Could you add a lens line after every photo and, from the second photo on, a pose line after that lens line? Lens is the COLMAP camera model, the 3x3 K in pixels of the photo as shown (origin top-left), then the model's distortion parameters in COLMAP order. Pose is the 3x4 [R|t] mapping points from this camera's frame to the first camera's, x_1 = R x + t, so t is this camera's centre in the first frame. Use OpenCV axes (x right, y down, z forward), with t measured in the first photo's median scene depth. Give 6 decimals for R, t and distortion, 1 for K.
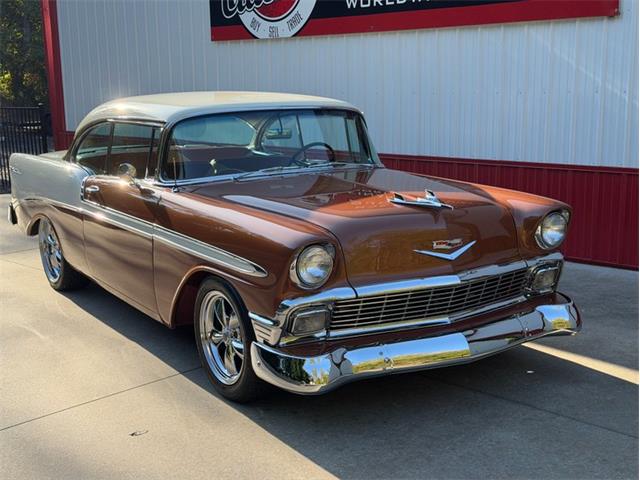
lens RADIAL K [[861.5, 0, 321.0], [0, 861.5, 241.6], [0, 0, 1]] dist [0.063751, 0.000000]
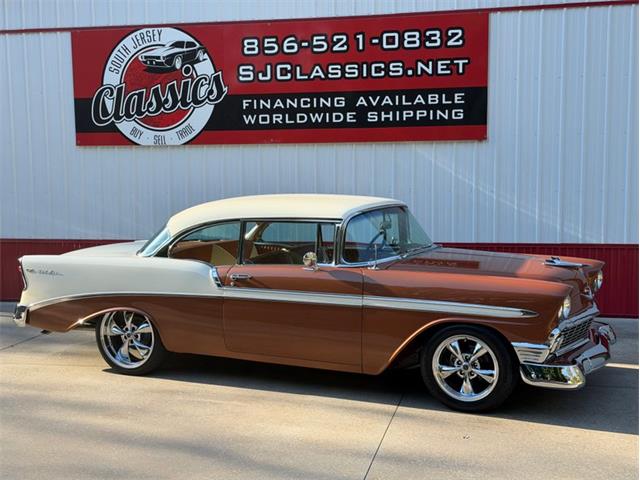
lens RADIAL K [[861.5, 0, 317.4], [0, 861.5, 239.8], [0, 0, 1]] dist [0.063751, 0.000000]
pose [[0.847412, -0.040063, 0.529423, -0.516083], [0.096804, 0.992093, -0.079873, -0.003293], [-0.522037, 0.118936, 0.844590, -0.047733]]
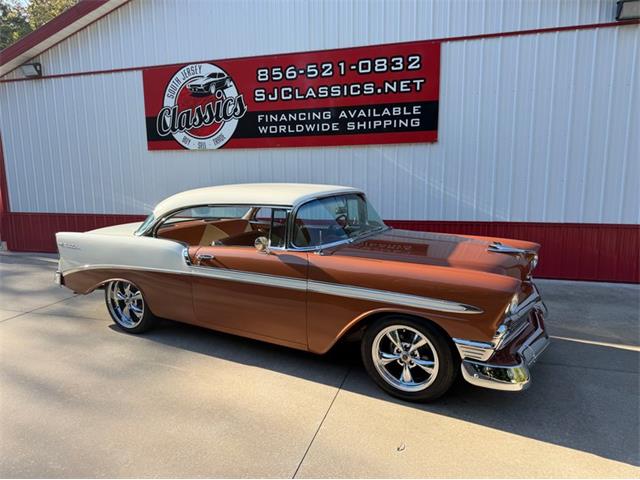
lens RADIAL K [[439.4, 0, 321.5], [0, 439.4, 237.5], [0, 0, 1]] dist [0.037423, -0.022997]
pose [[0.883000, -0.065531, 0.464775, -0.266263], [0.087023, 0.995895, -0.024913, -0.037168], [-0.461235, 0.062445, 0.885078, 0.204164]]
